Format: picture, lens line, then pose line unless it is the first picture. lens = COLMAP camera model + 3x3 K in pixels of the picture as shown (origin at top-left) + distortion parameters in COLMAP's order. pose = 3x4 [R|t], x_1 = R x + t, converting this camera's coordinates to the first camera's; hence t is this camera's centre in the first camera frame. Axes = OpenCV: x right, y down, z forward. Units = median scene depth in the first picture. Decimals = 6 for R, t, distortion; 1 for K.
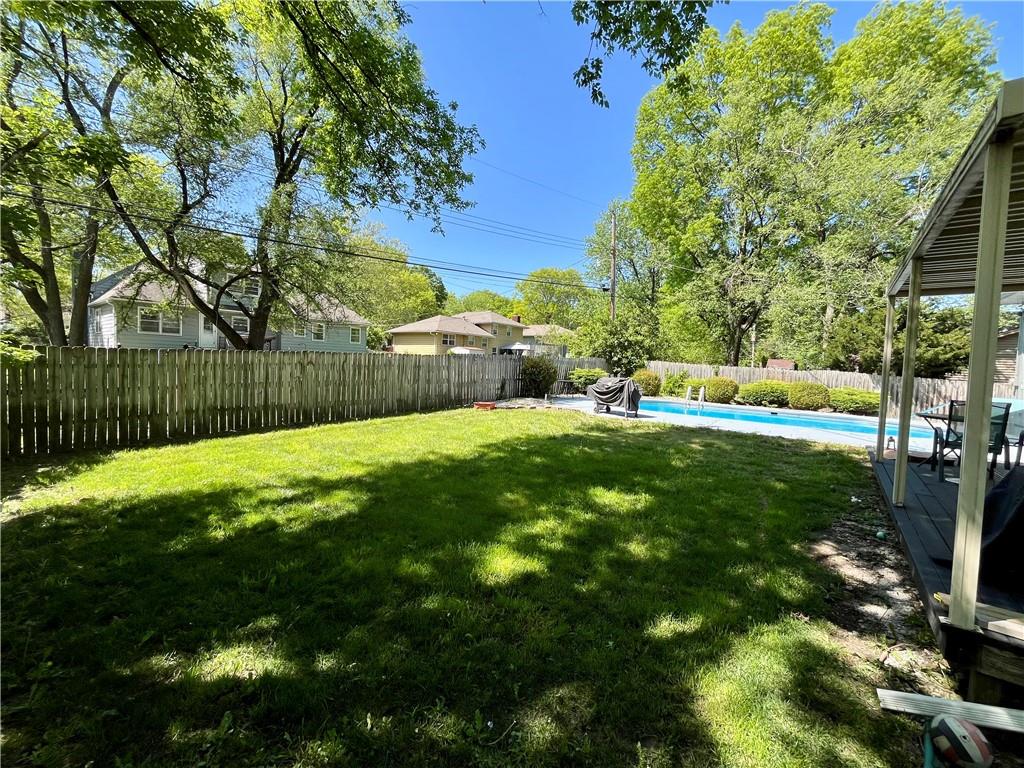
lens RADIAL K [[412.3, 0, 512.0], [0, 412.3, 384.0], [0, 0, 1]] dist [-0.000909, -0.000026]
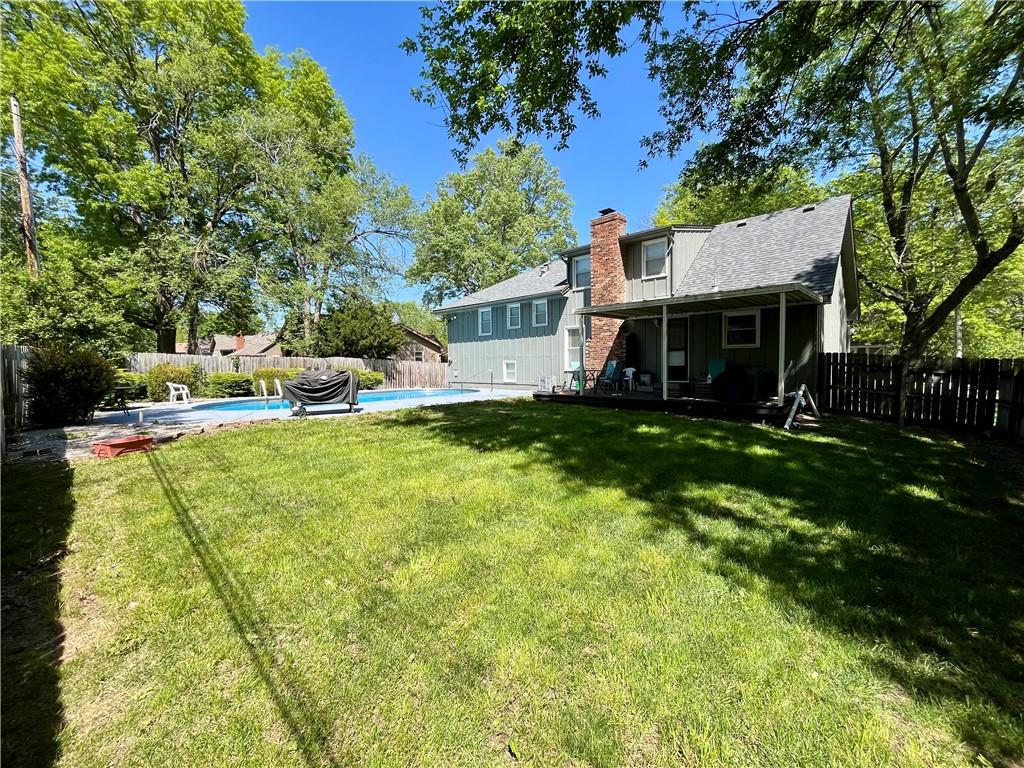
lens RADIAL K [[412.3, 0, 512.0], [0, 412.3, 384.0], [0, 0, 1]] dist [-0.000909, -0.000026]
pose [[0.103932, -0.090720, 0.990438, -1.283072], [0.074603, 0.993737, 0.083194, -0.066591], [-0.991783, 0.065243, 0.110049, 1.251193]]
